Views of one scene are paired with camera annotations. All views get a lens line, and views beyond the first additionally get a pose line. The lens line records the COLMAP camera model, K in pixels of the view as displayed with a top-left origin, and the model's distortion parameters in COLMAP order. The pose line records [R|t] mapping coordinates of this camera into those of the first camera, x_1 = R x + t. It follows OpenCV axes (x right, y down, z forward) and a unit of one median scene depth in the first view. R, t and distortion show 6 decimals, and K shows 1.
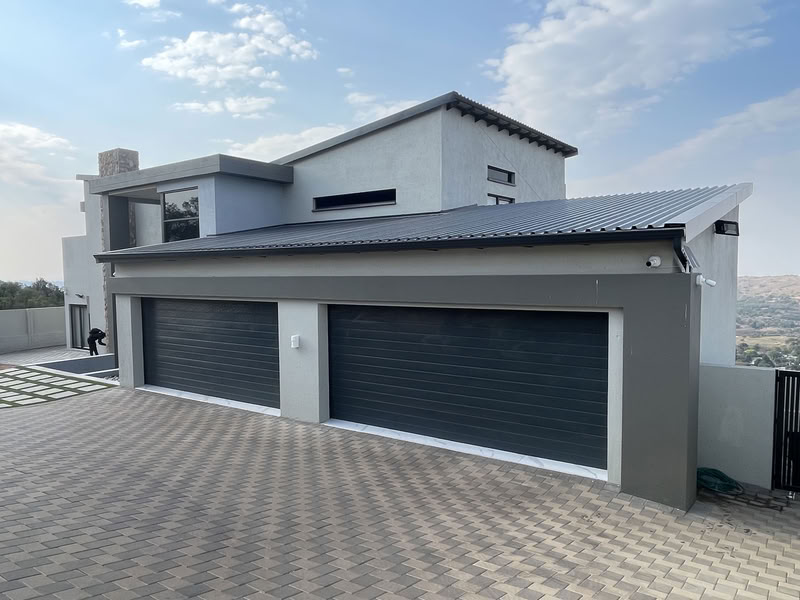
lens RADIAL K [[587.7, 0, 394.9], [0, 587.7, 302.7], [0, 0, 1]] dist [0.003502, -0.004393]
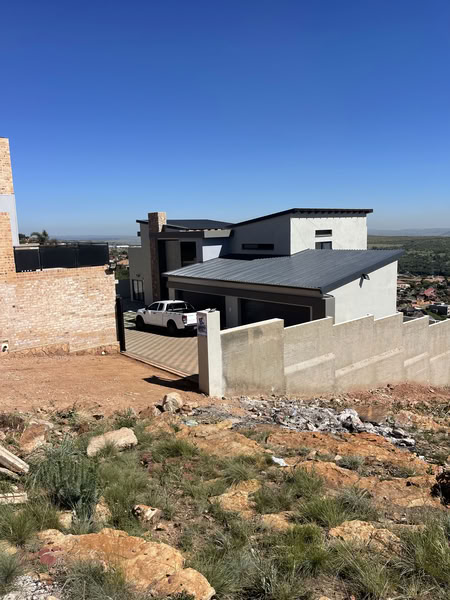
lens RADIAL K [[447.3, 0, 222.4], [0, 447.3, 303.9], [0, 0, 1]] dist [0.080096, -0.095963]
pose [[0.973853, 0.015814, -0.226628, 0.132119], [0.008827, 0.994187, 0.107307, -0.088546], [0.227008, -0.106502, 0.968052, -0.530040]]
